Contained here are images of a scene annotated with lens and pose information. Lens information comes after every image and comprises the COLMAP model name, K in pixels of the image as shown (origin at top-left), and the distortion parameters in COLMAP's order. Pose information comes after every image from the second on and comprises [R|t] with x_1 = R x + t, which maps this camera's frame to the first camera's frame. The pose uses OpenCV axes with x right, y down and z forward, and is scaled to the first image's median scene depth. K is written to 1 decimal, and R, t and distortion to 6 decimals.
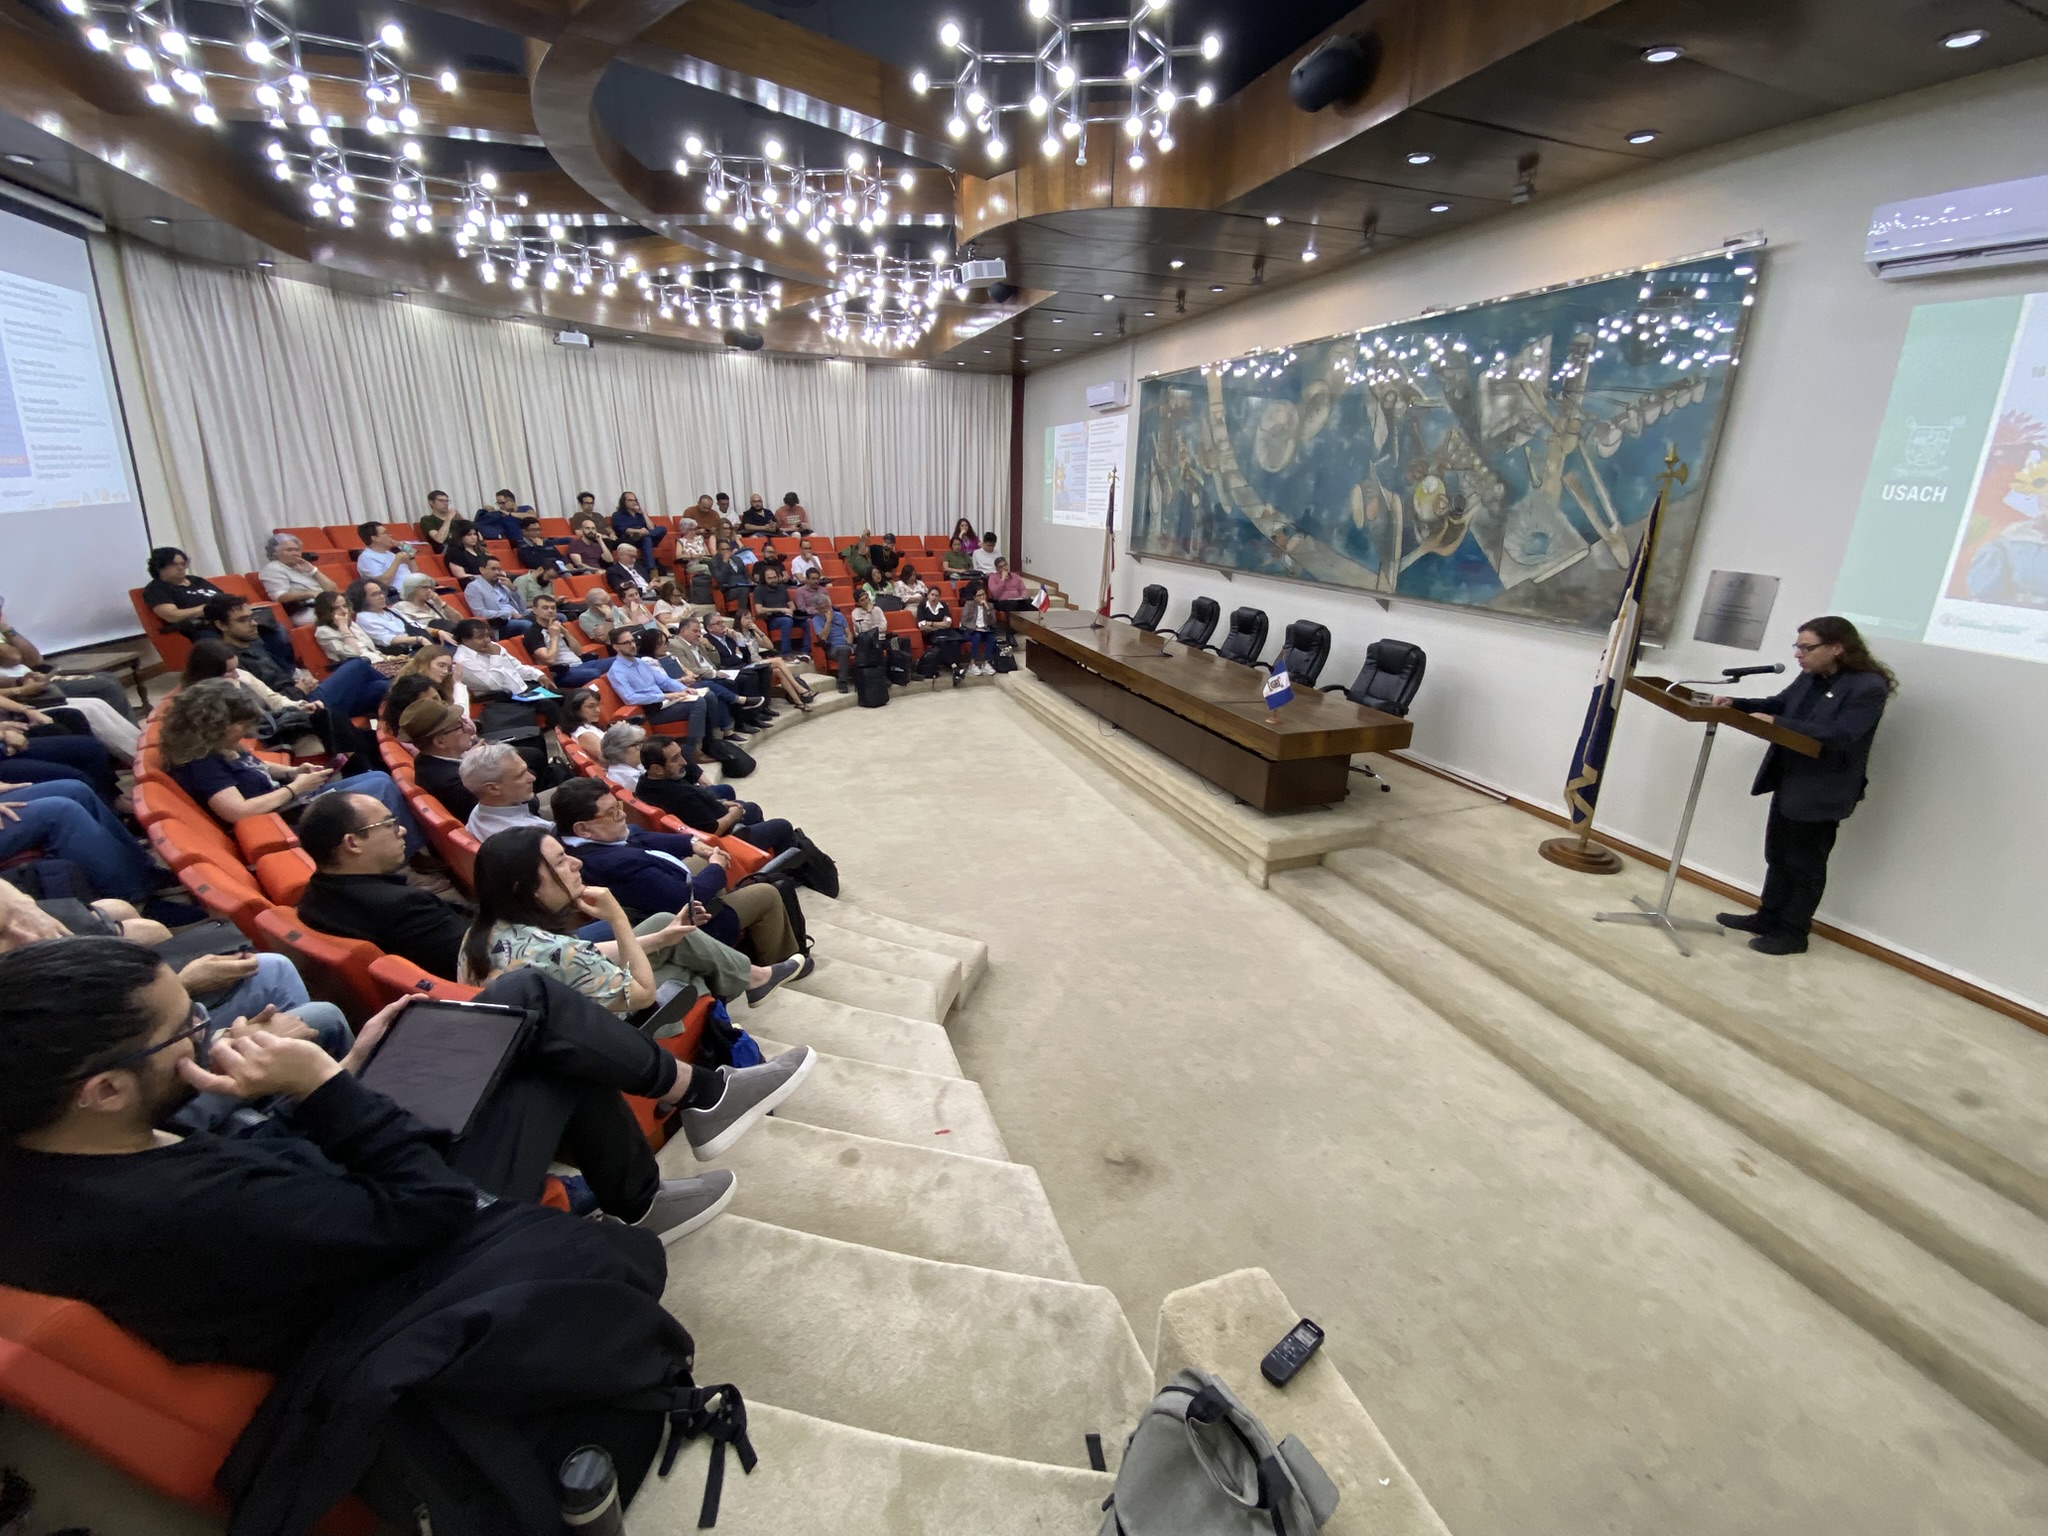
lens RADIAL K [[837.9, 0, 1012.1], [0, 837.9, 771.9], [0, 0, 1]] dist [0.024935, -0.023293]
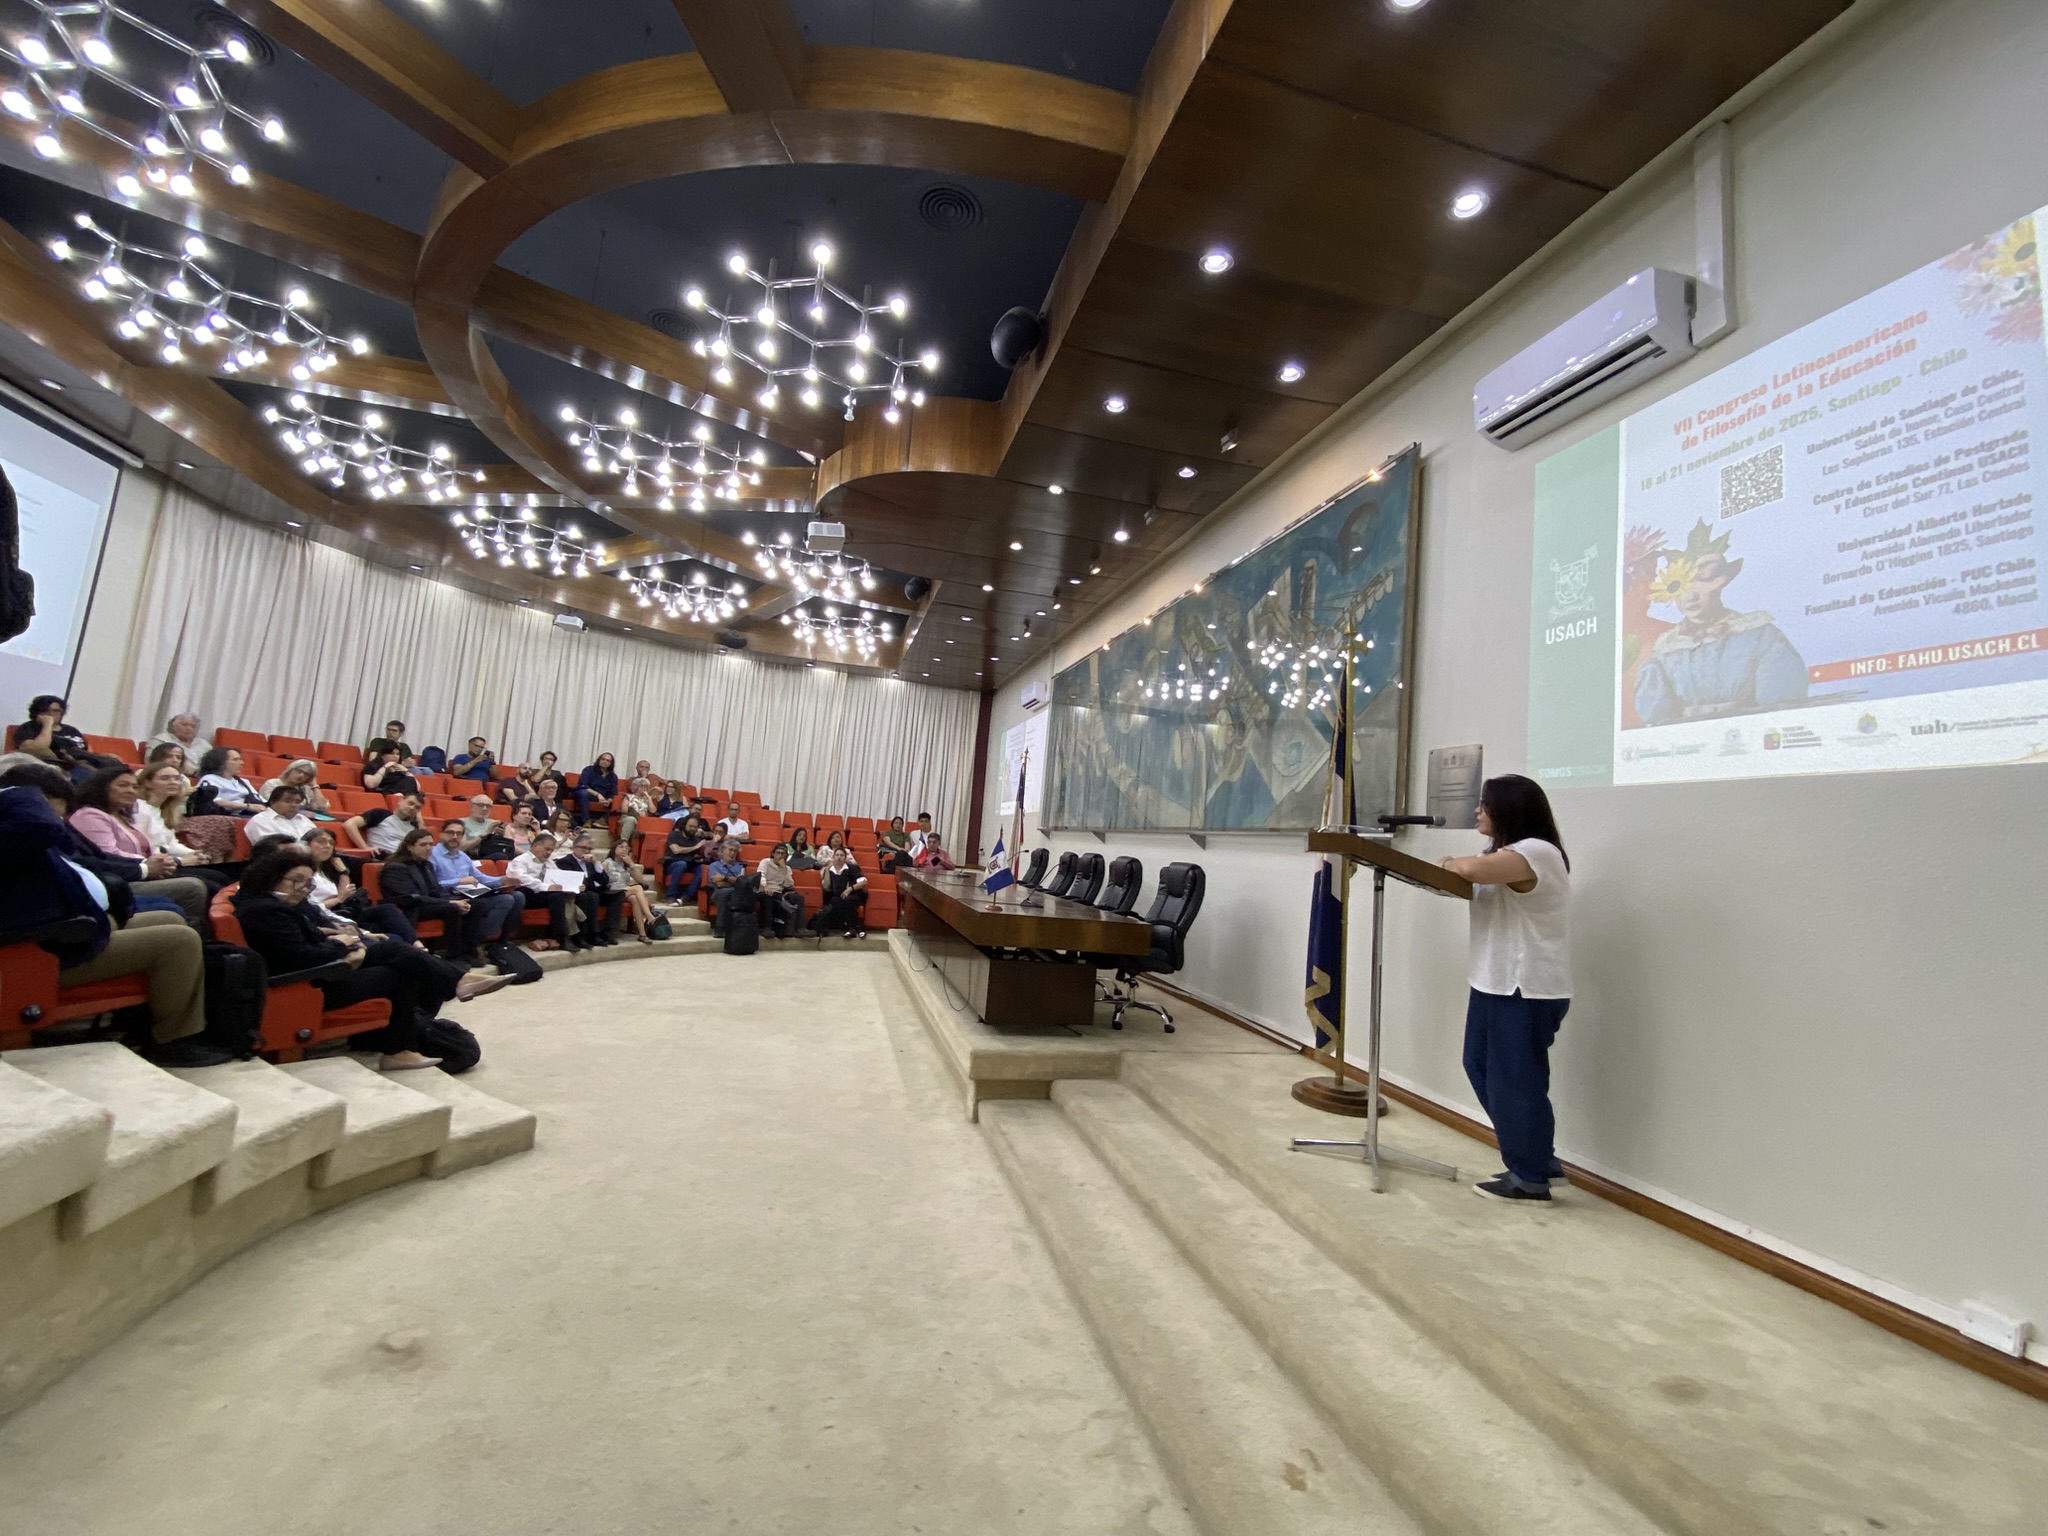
lens RADIAL K [[837.9, 0, 1012.1], [0, 837.9, 771.9], [0, 0, 1]] dist [0.024935, -0.023293]
pose [[0.992805, 0.062301, -0.102261, 0.401351], [-0.098848, 0.908408, -0.406232, 0.159516], [0.067586, 0.413417, 0.908030, 0.133100]]
